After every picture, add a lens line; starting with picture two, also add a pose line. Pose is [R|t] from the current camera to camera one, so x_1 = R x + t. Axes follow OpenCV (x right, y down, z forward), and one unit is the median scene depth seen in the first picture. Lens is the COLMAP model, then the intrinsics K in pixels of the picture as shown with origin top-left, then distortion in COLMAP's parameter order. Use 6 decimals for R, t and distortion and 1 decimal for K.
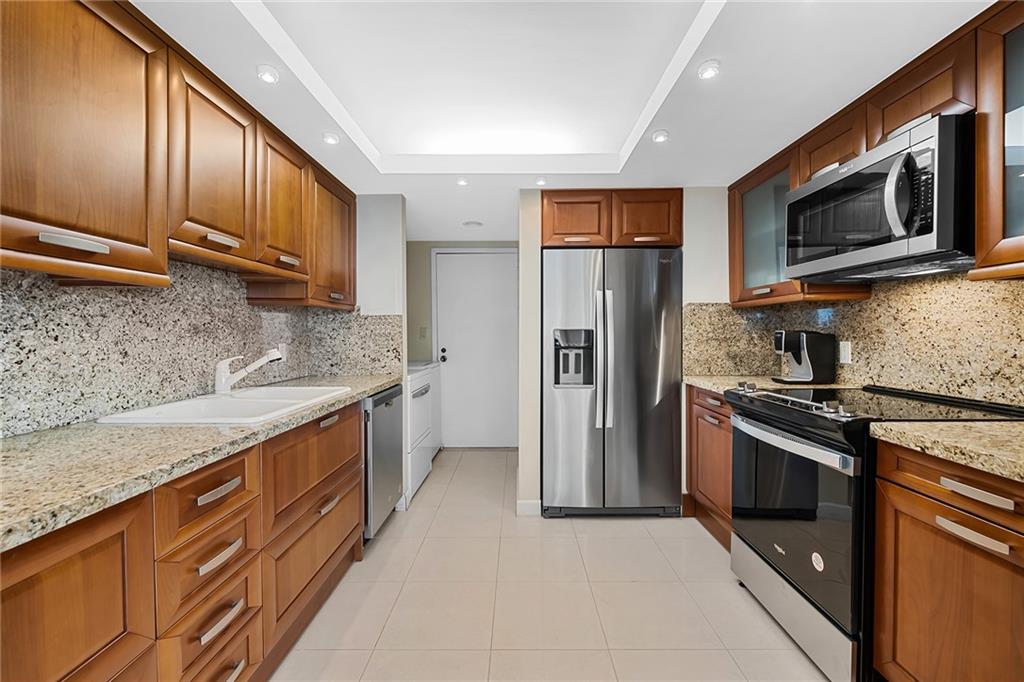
lens RADIAL K [[425.8, 0, 513.0], [0, 425.8, 340.0], [0, 0, 1]] dist [0.003688, -0.002886]
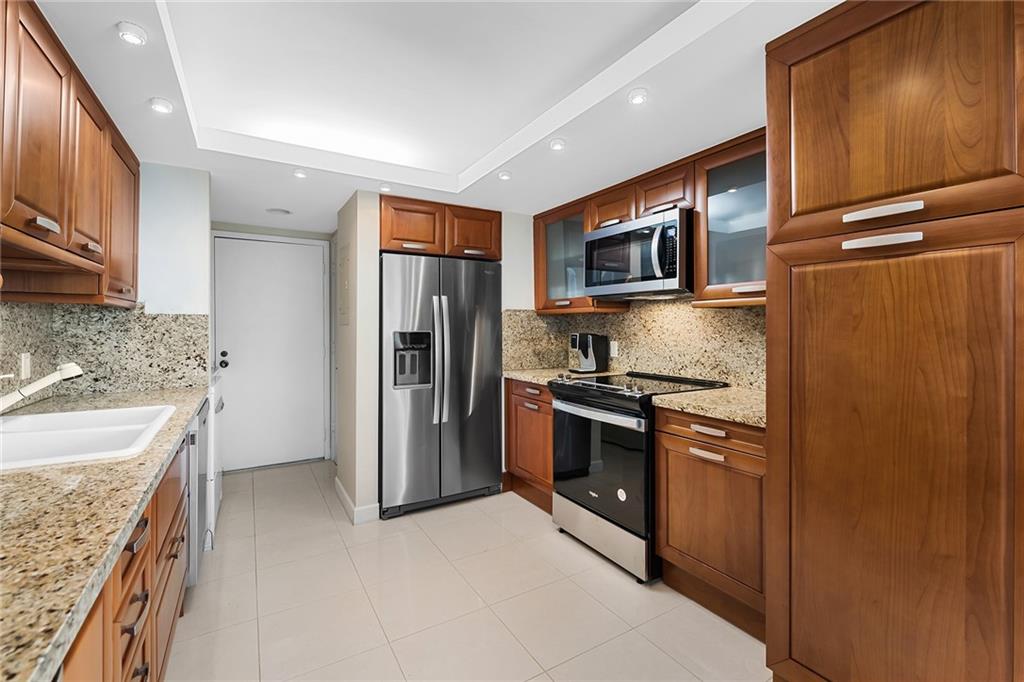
lens RADIAL K [[448.8, 0, 512.3], [0, 448.8, 325.3], [0, 0, 1]] dist [0.005159, -0.000842]
pose [[0.852804, 0.004778, 0.522209, -0.238581], [0.005617, 0.999816, -0.018320, -0.020711], [-0.522200, 0.018556, 0.852621, -0.074466]]
